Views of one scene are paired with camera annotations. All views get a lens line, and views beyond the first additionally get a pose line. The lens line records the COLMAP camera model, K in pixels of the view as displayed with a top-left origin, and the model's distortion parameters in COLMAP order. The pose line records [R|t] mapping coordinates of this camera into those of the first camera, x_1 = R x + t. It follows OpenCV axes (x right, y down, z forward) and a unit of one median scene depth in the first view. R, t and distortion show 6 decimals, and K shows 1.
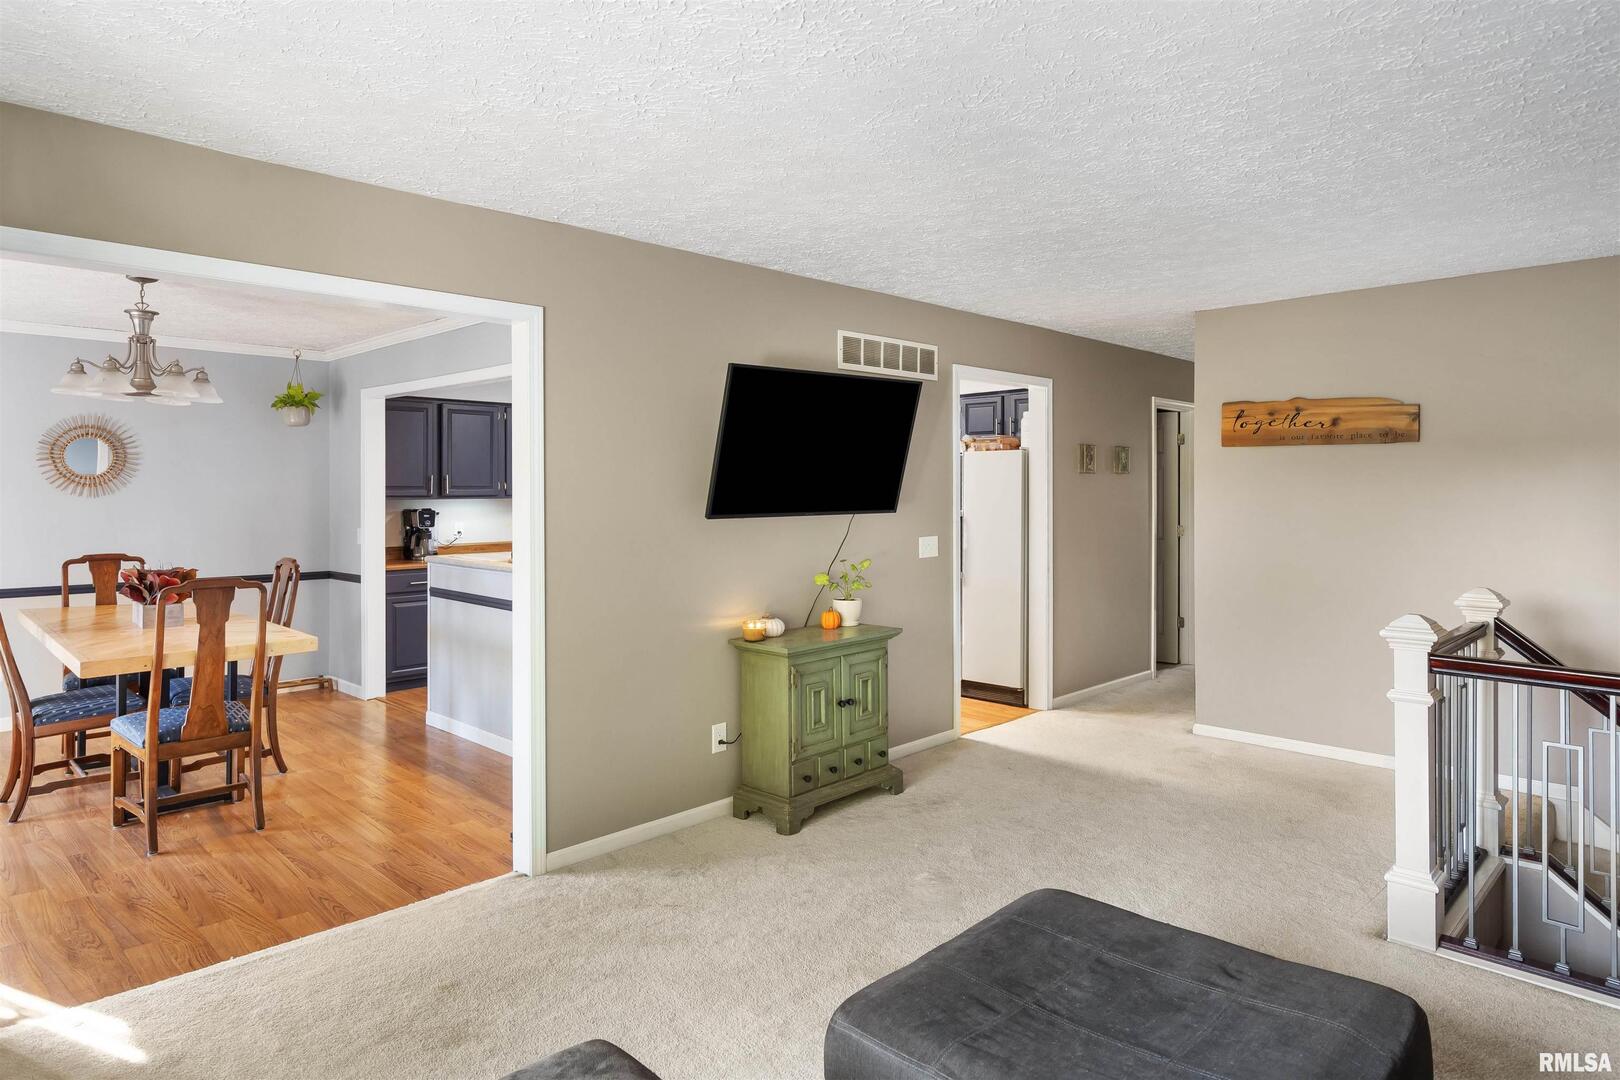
lens RADIAL K [[937.5, 0, 799.3], [0, 937.5, 503.3], [0, 0, 1]] dist [0.002879, 0.003249]
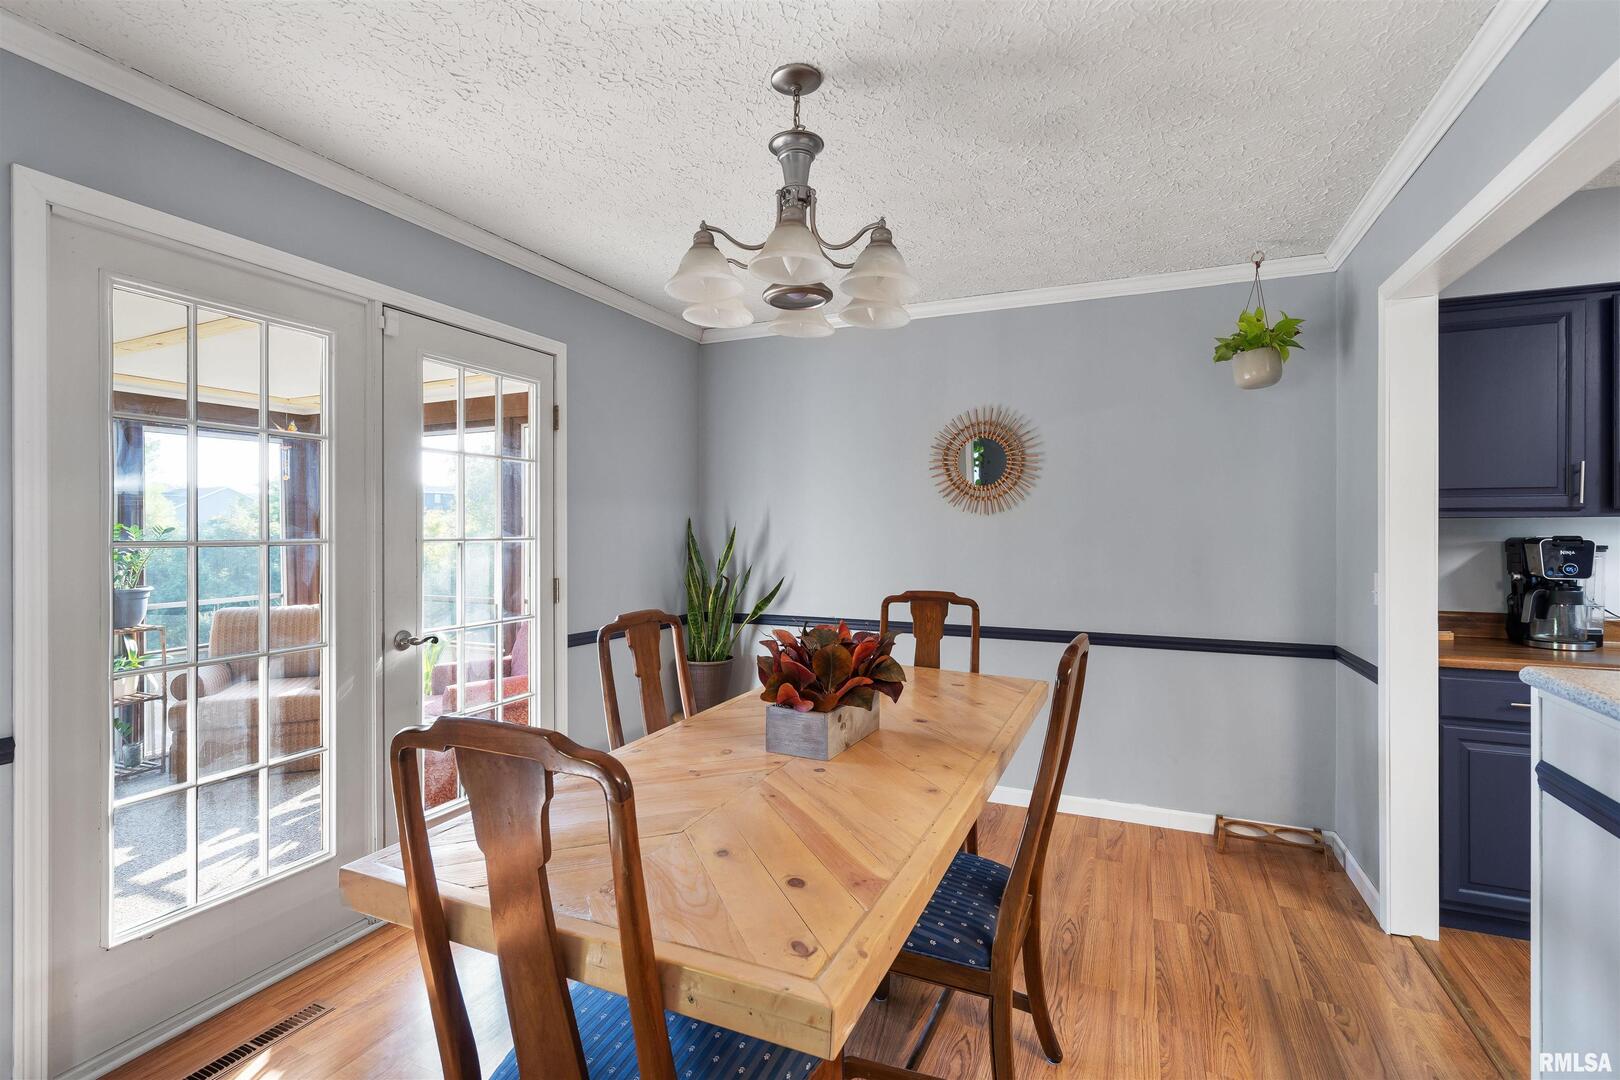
lens RADIAL K [[753.8, 0, 798.5], [0, 753.8, 532.6], [0, 0, 1]] dist [-0.002635, -0.000483]
pose [[0.338957, -0.002850, -0.940798, -0.196650], [-0.014270, 0.999865, -0.008170, 0.013104], [0.940694, 0.016195, 0.338870, 0.571088]]
